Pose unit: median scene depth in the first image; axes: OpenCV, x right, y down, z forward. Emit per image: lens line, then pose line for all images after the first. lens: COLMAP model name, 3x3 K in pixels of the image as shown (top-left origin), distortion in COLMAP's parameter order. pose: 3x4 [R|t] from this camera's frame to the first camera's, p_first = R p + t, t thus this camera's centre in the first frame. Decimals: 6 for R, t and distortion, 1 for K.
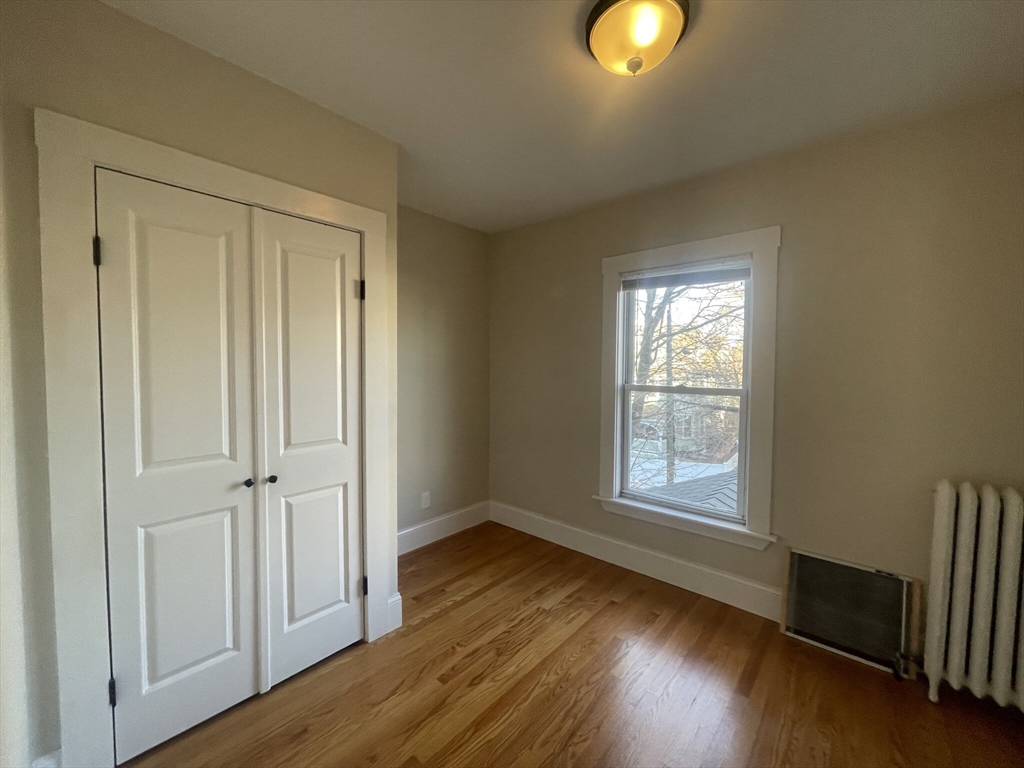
lens RADIAL K [[417.3, 0, 508.3], [0, 417.3, 381.0], [0, 0, 1]] dist [-0.000939, -0.000120]
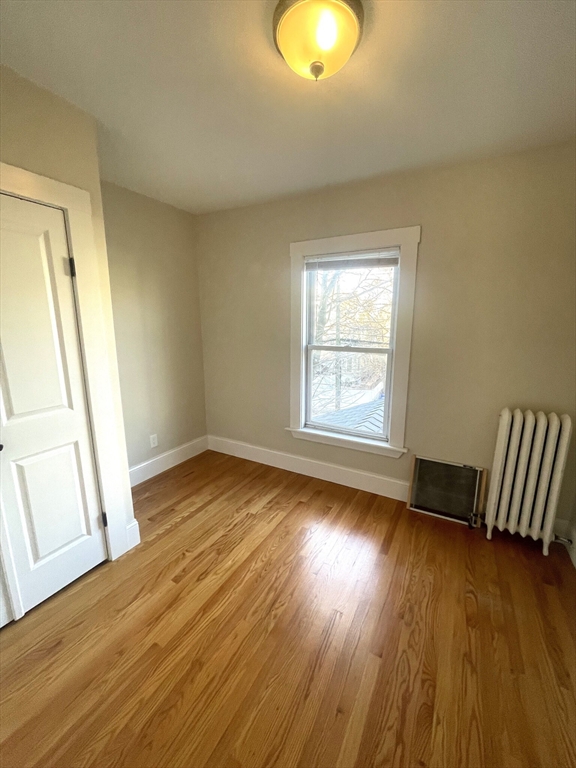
lens RADIAL K [[313.0, 0, 291.0], [0, 313.0, 381.6], [0, 0, 1]] dist [-0.000939, -0.000120]
pose [[0.975230, -0.046420, 0.216269, 0.011036], [0.012622, 0.987817, 0.155109, -0.044833], [-0.220834, -0.148537, 0.963934, 0.057263]]
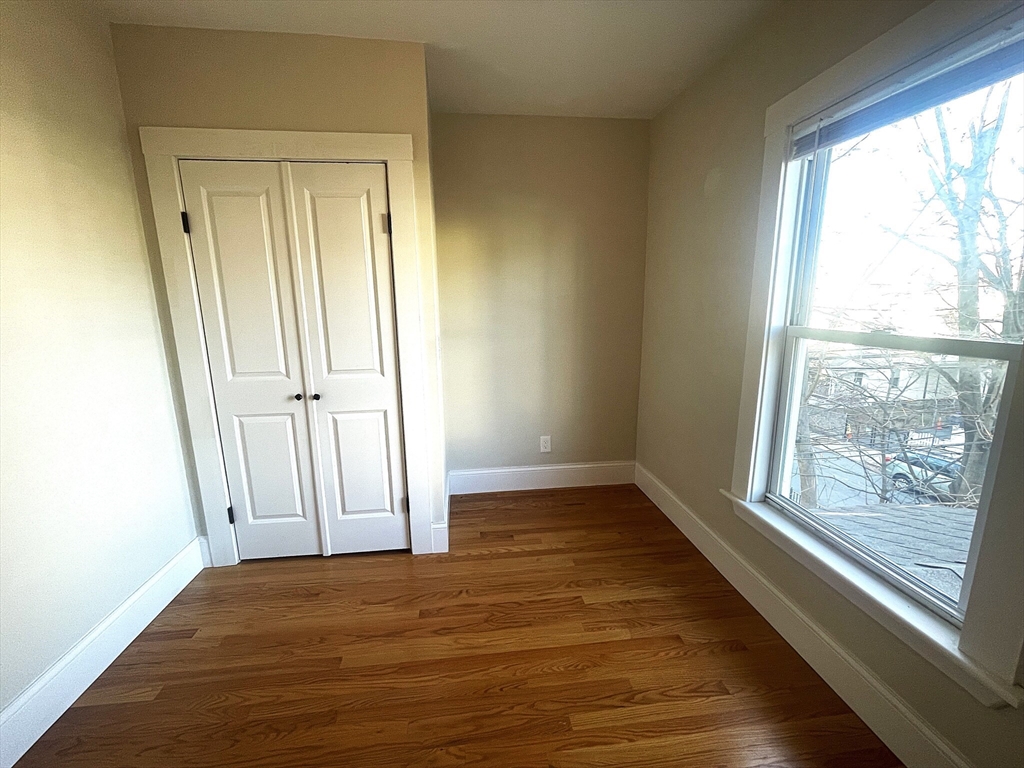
lens RADIAL K [[417.3, 0, 508.3], [0, 417.3, 381.0], [0, 0, 1]] dist [-0.000939, -0.000120]
pose [[0.742701, 0.113013, -0.660018, 0.549438], [-0.010585, 0.987514, 0.157177, -0.006716], [0.669540, -0.109749, 0.734623, 0.410978]]
